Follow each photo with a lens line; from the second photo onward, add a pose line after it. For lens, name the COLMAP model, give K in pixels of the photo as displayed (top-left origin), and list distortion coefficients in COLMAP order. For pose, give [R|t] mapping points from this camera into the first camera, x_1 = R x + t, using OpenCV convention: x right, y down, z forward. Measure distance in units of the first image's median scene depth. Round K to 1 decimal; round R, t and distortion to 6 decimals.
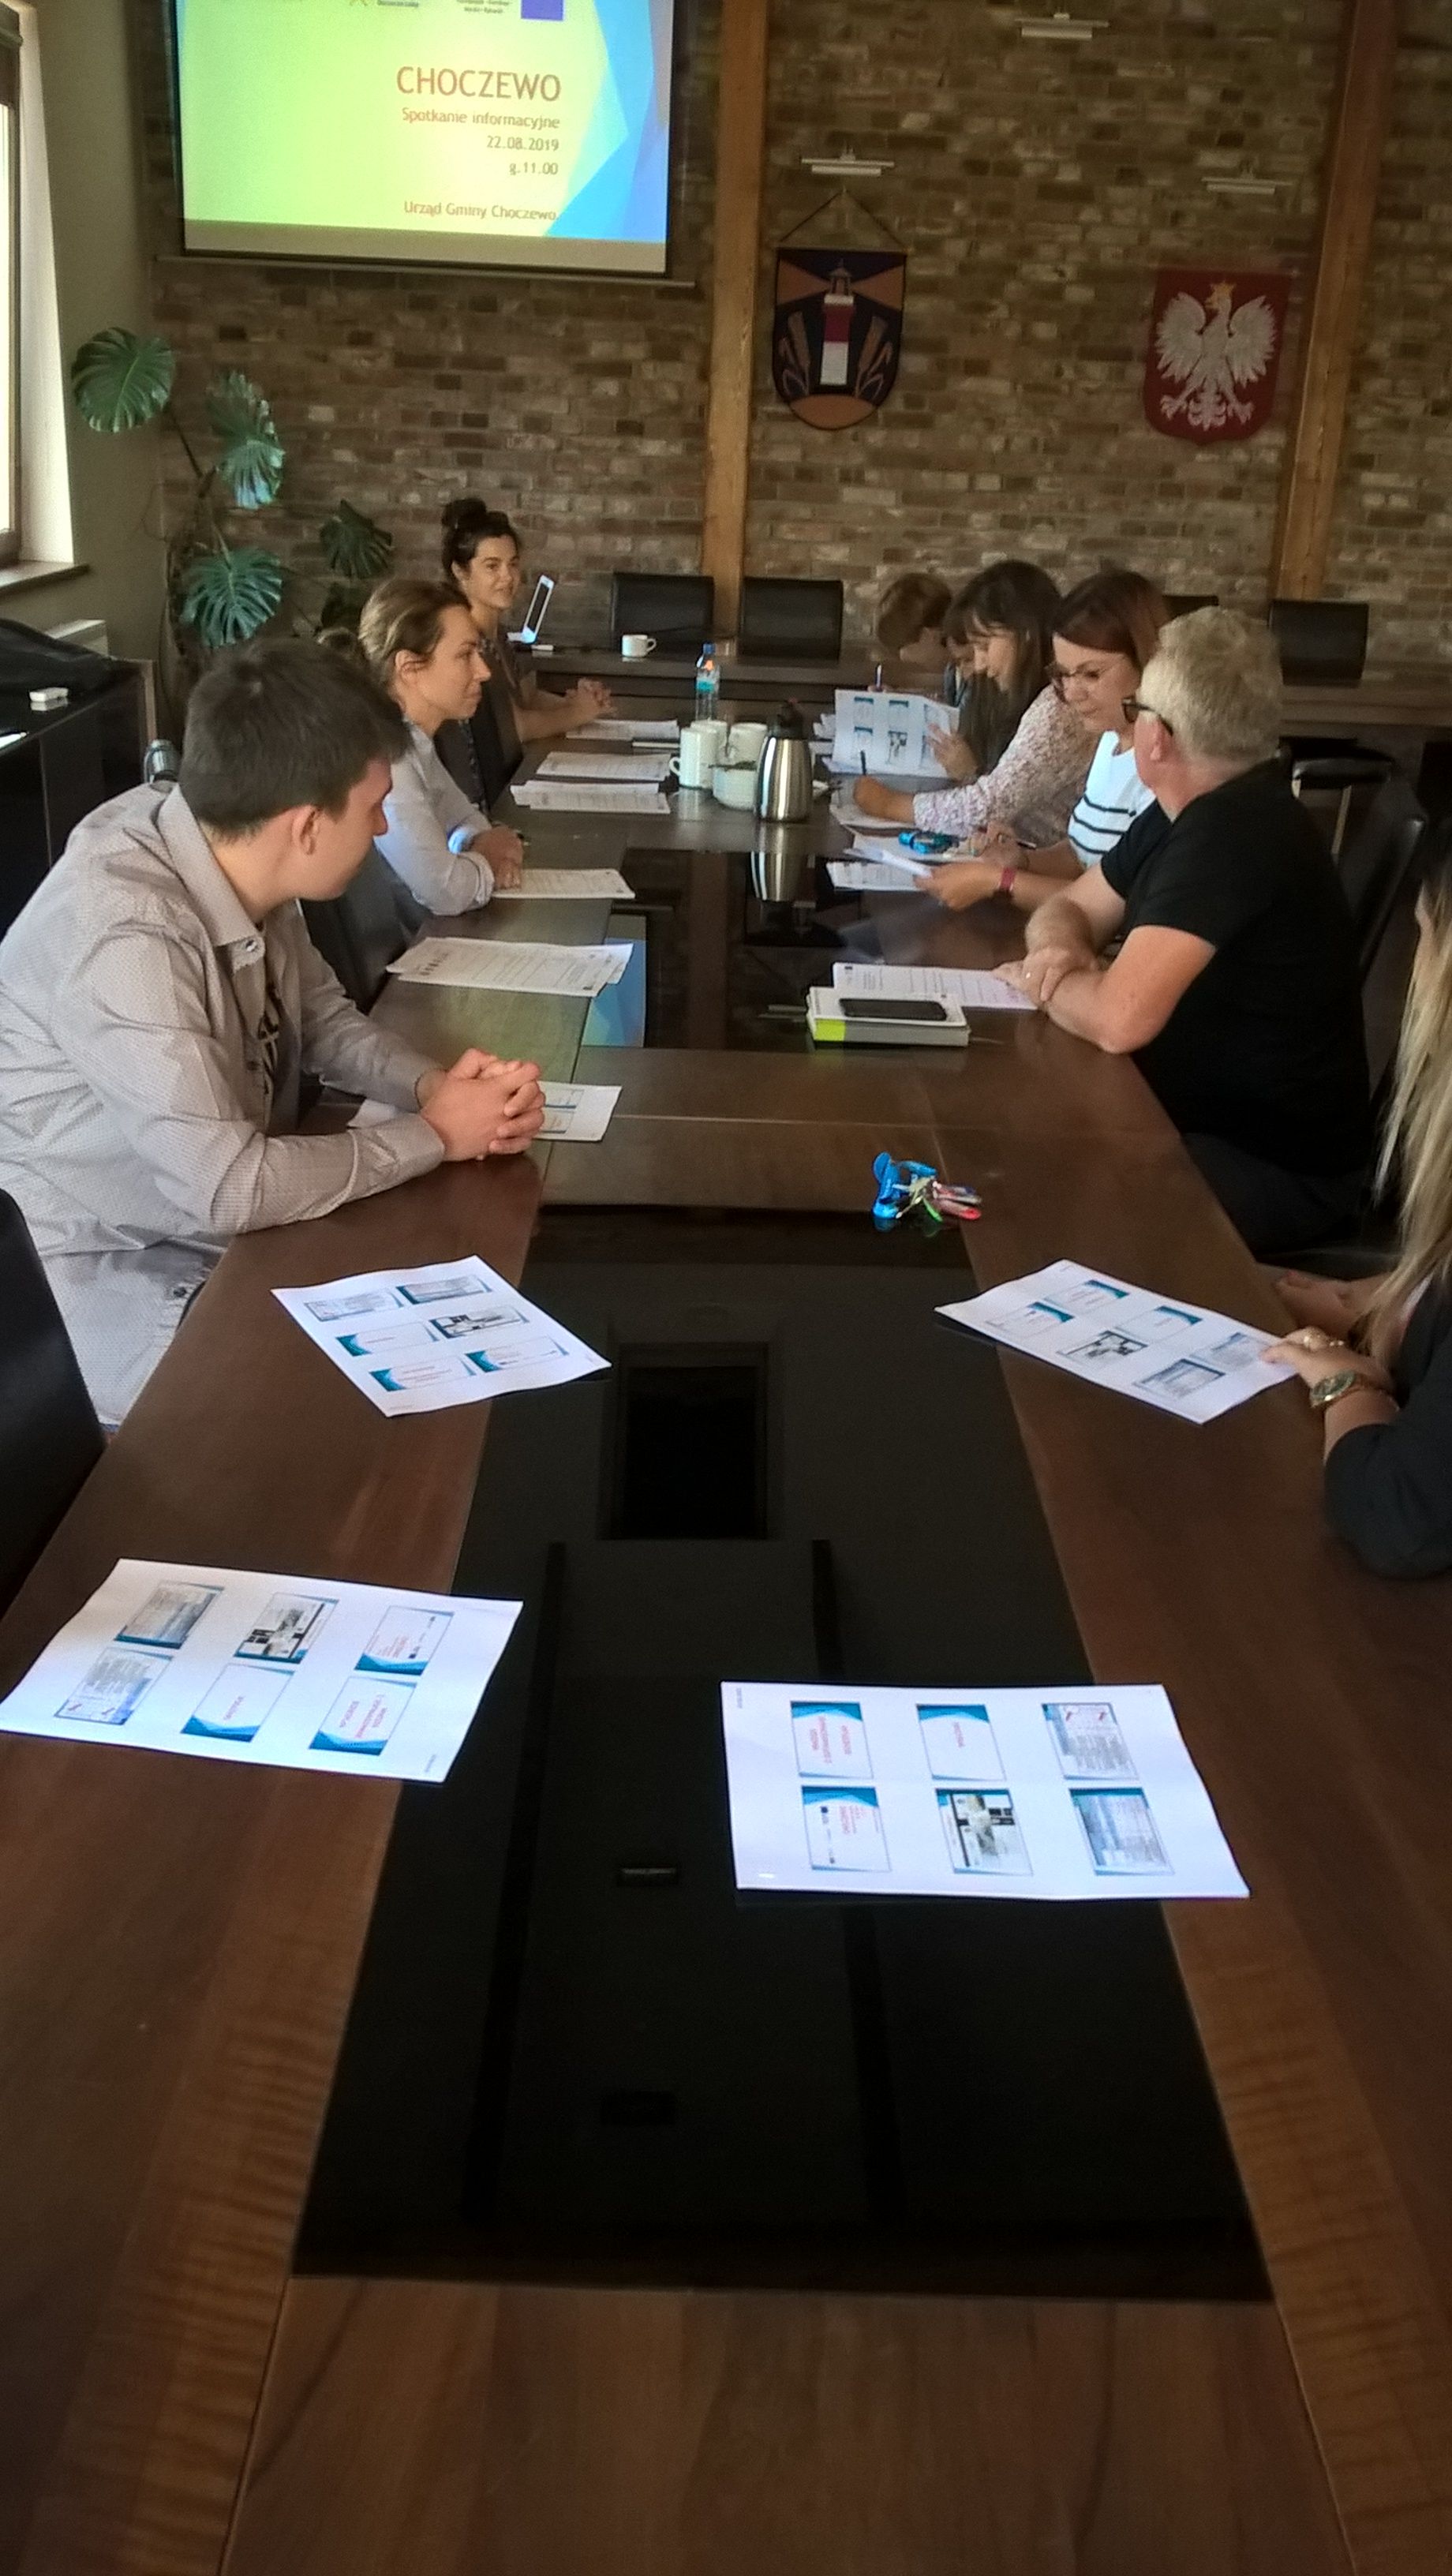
lens RADIAL K [[2106.4, 0, 704.4], [0, 2106.4, 1264.0], [0, 0, 1]] dist [0.009474, -0.060382]
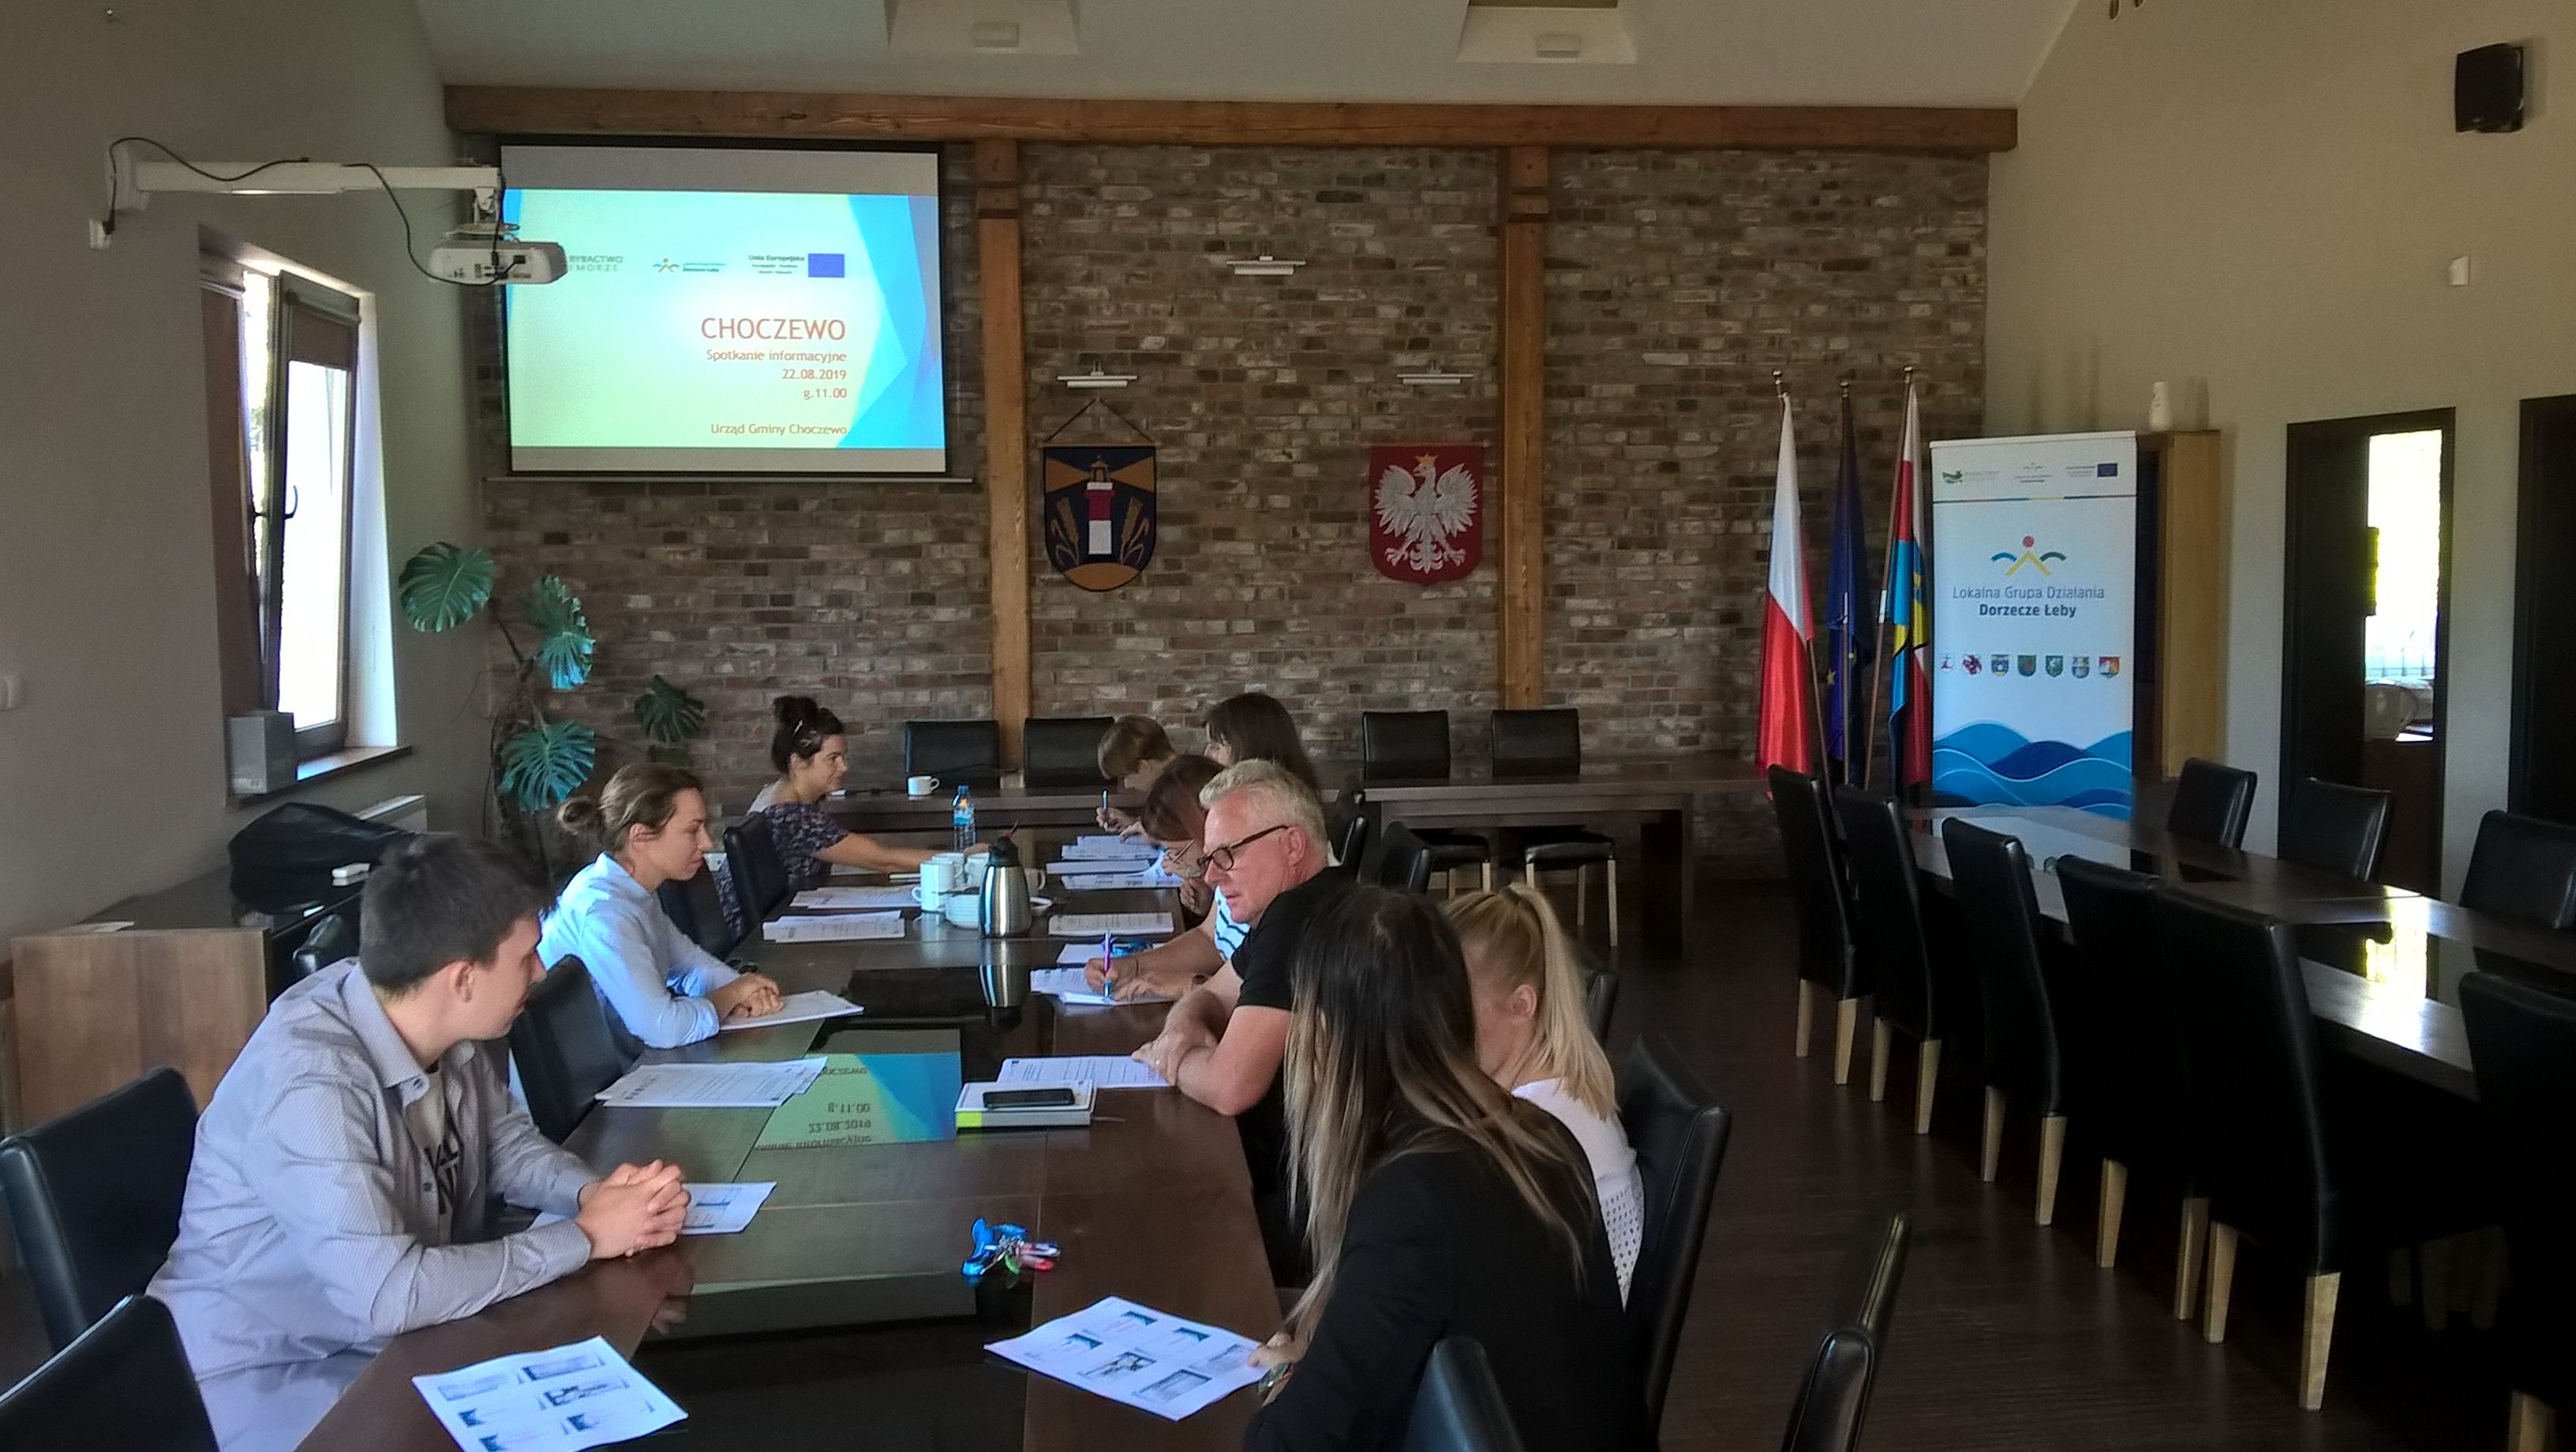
lens RADIAL K [[2113.6, 0, 1298.1], [0, 2113.6, 740.5], [0, 0, 1]] dist [0.108685, -0.282693]
pose [[0.994083, -0.060997, 0.089877, 0.059177], [0.084213, 0.955408, -0.283027, 0.014935], [-0.068606, 0.288921, 0.954891, -0.080069]]
